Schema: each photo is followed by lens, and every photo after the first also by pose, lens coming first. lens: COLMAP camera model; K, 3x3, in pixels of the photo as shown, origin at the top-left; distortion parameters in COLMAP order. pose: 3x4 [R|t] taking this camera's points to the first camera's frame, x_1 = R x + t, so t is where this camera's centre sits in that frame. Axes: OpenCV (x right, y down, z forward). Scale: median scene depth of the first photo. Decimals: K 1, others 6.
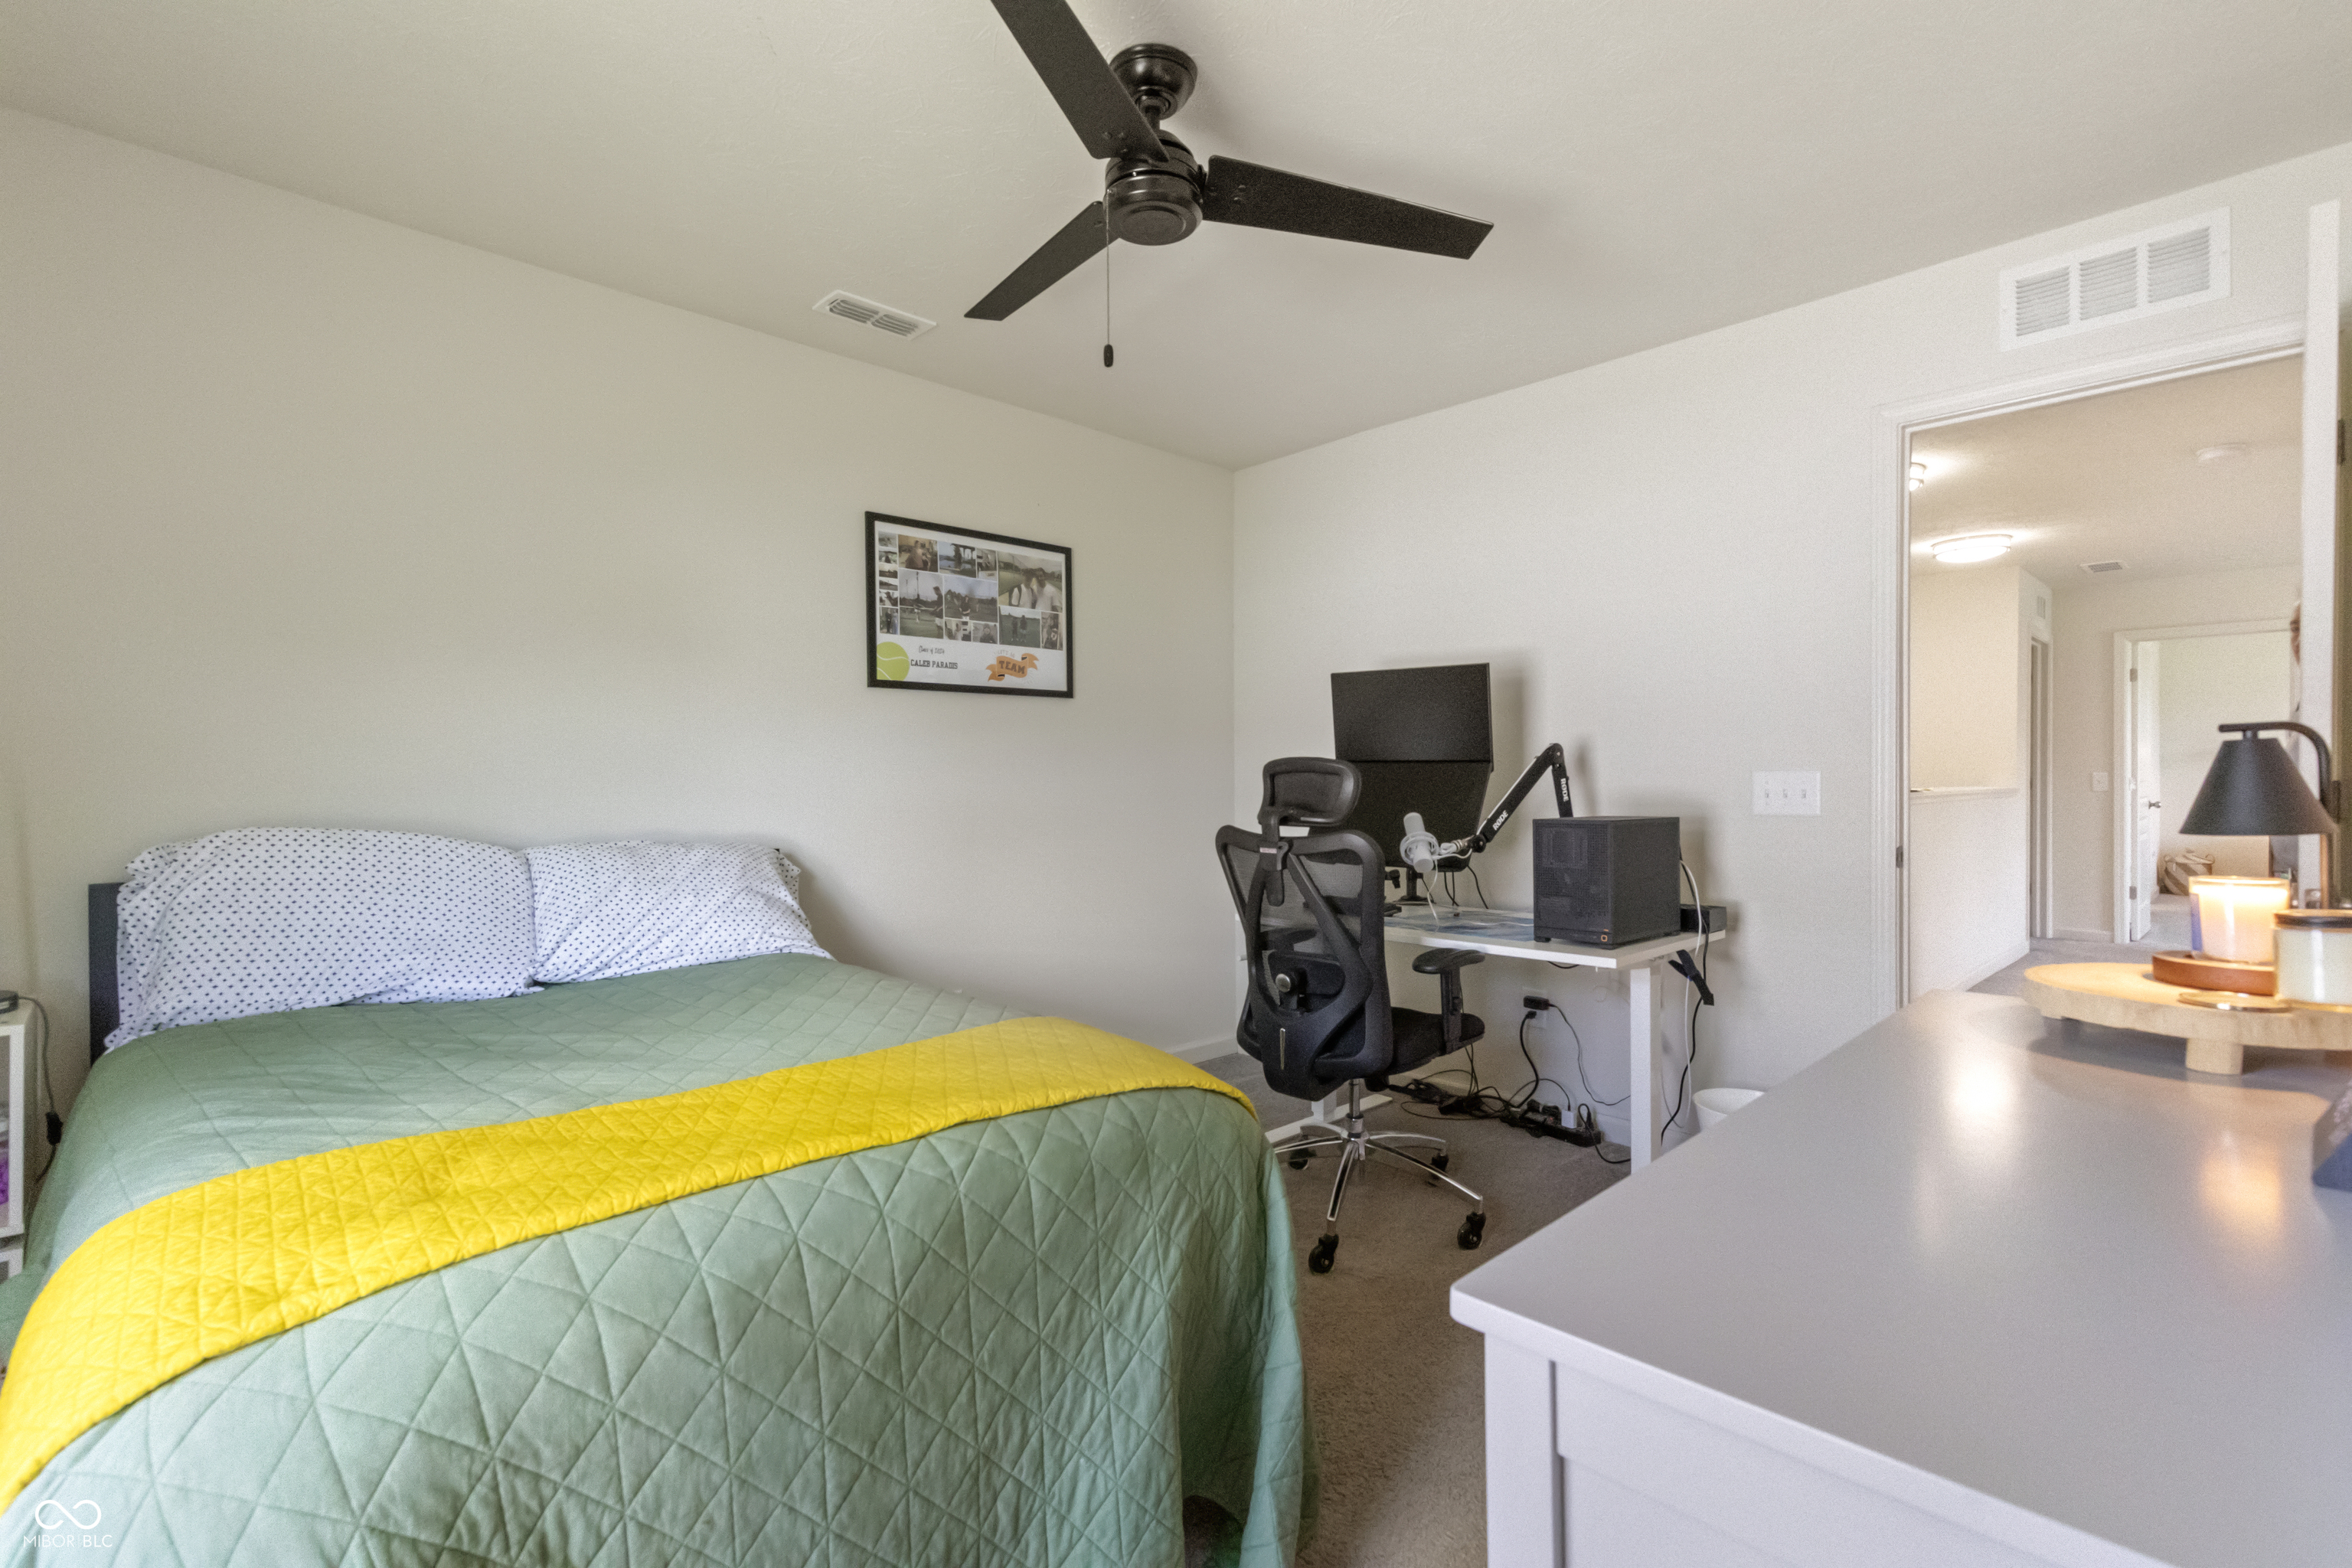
lens RADIAL K [[1070.3, 0, 1189.9], [0, 1070.3, 786.7], [0, 0, 1]] dist [0.015818, -0.003024]
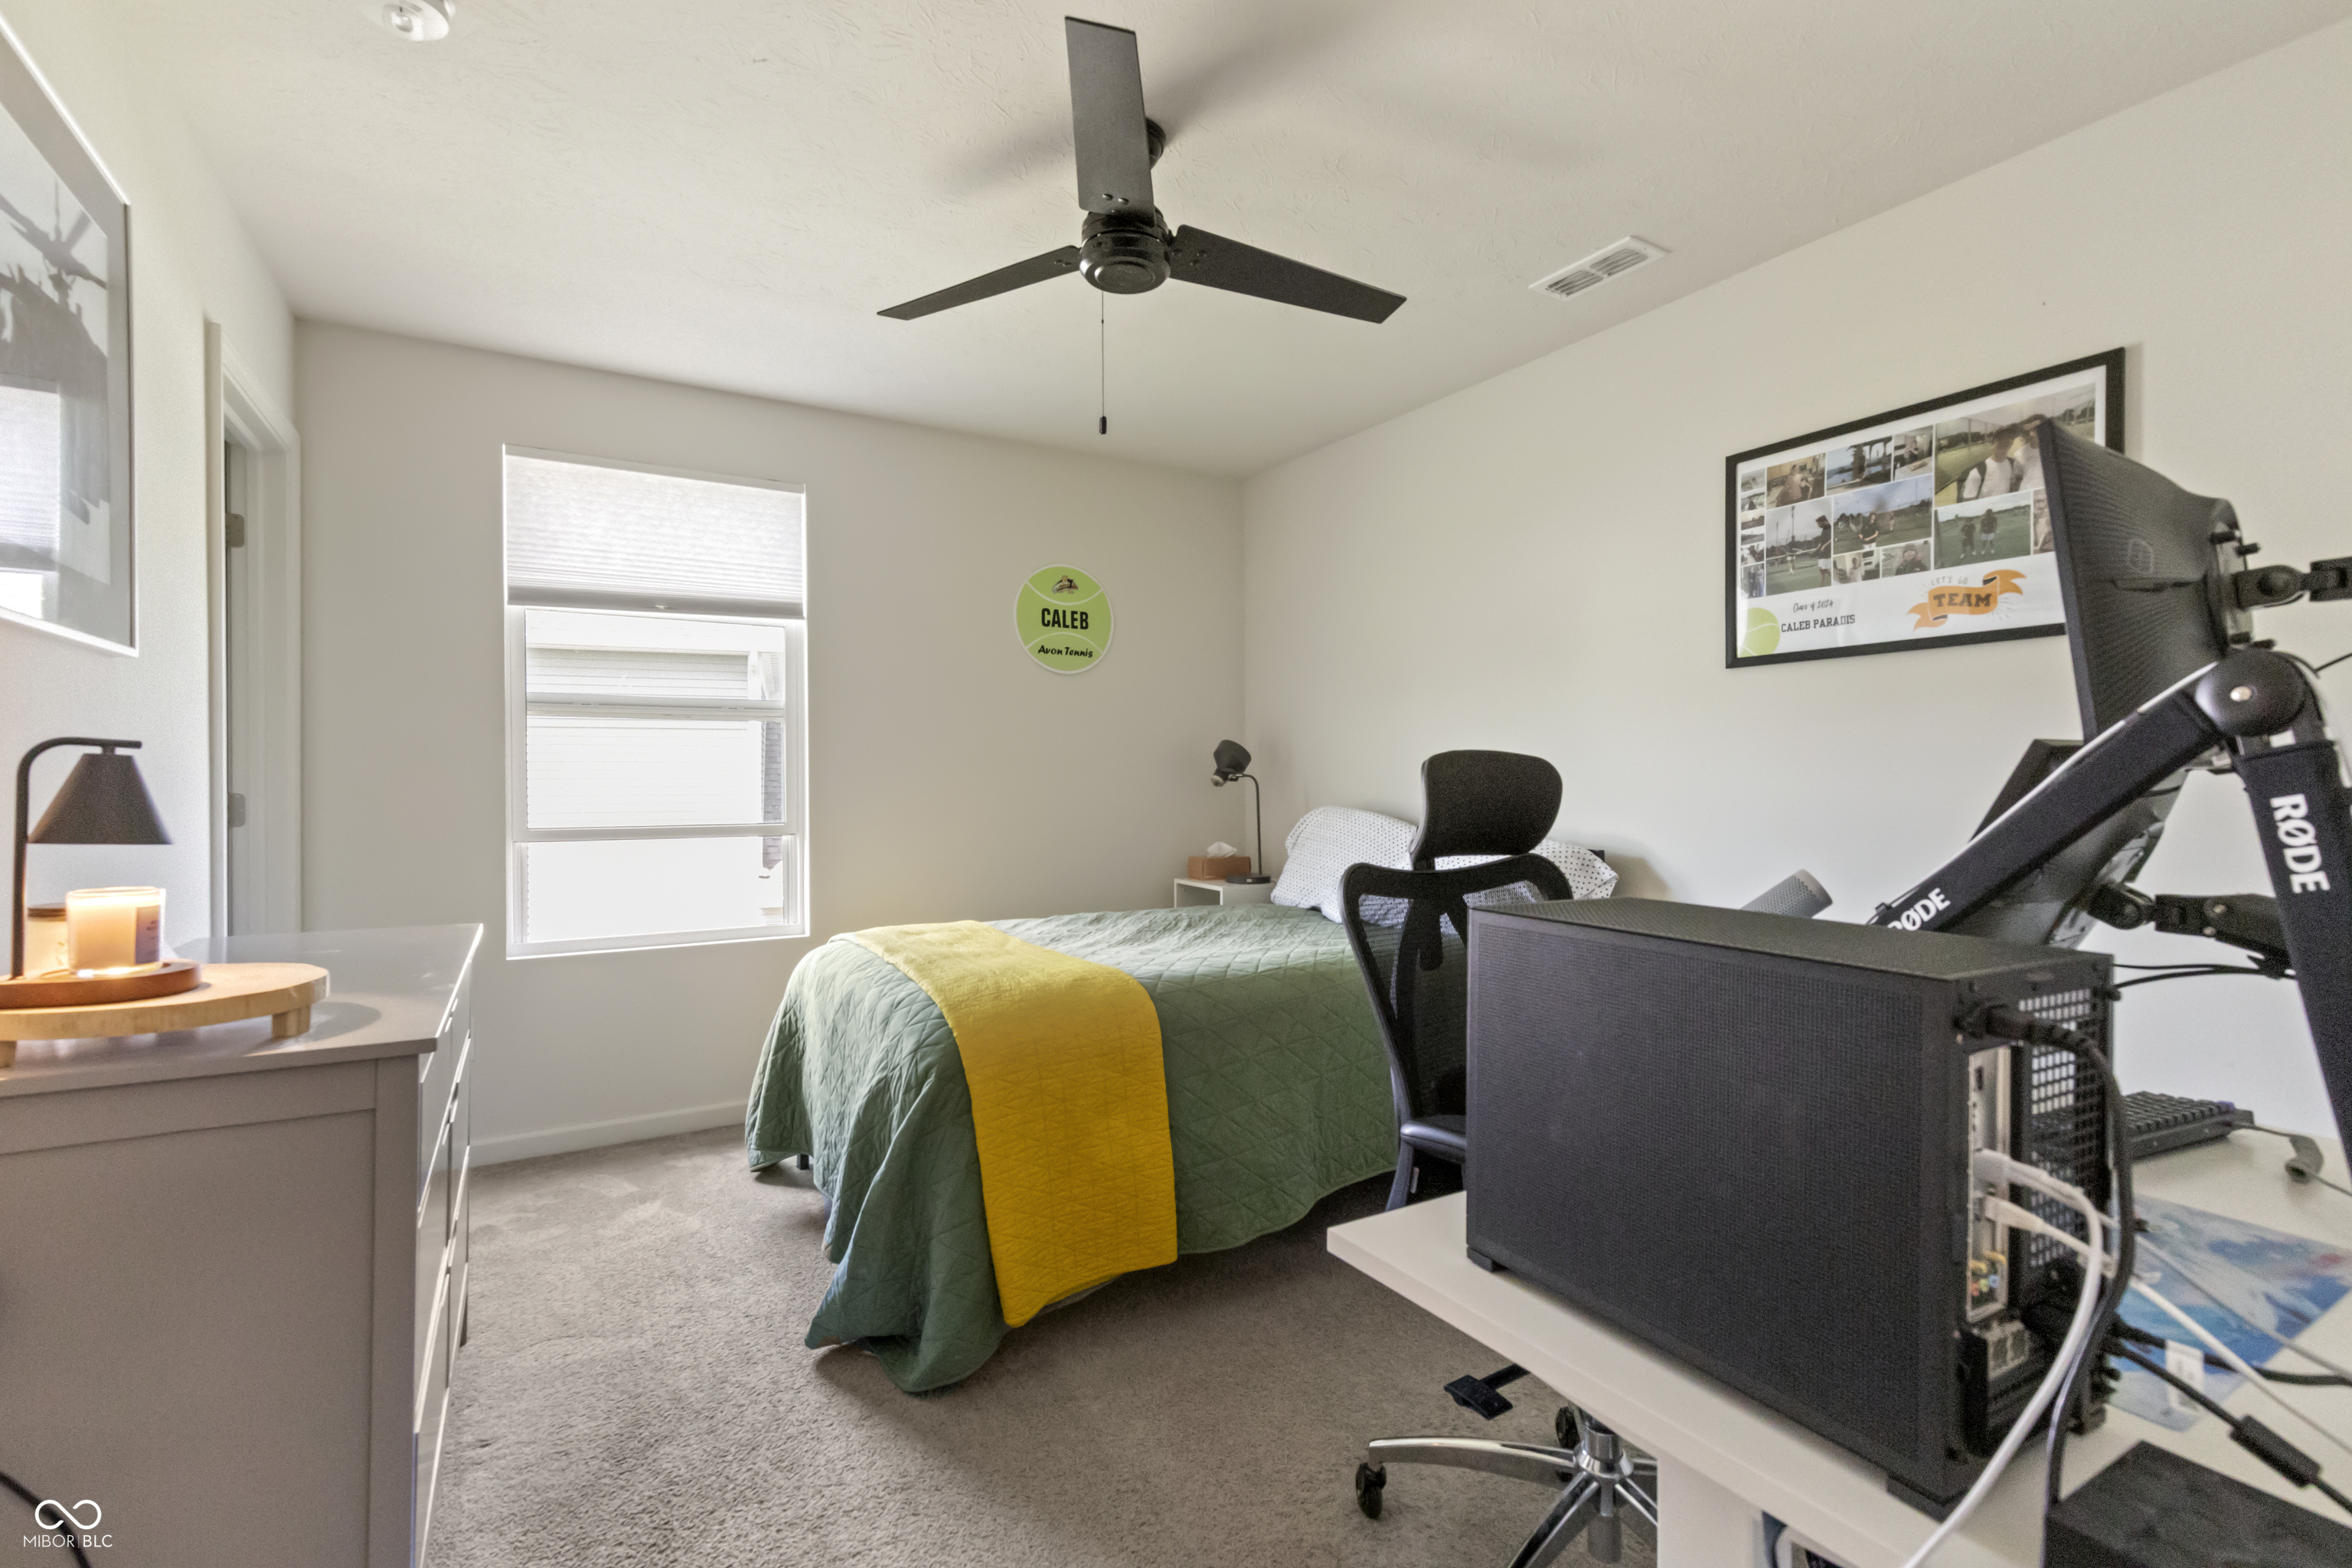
lens RADIAL K [[1070.3, 0, 1187.9], [0, 1070.3, 782.7], [0, 0, 1]] dist [0.015818, -0.003024]
pose [[-0.209252, 0.006430, -0.977841, 0.574951], [-0.004791, 0.999960, 0.007601, -0.008668], [0.977850, 0.006276, -0.209213, 0.734297]]
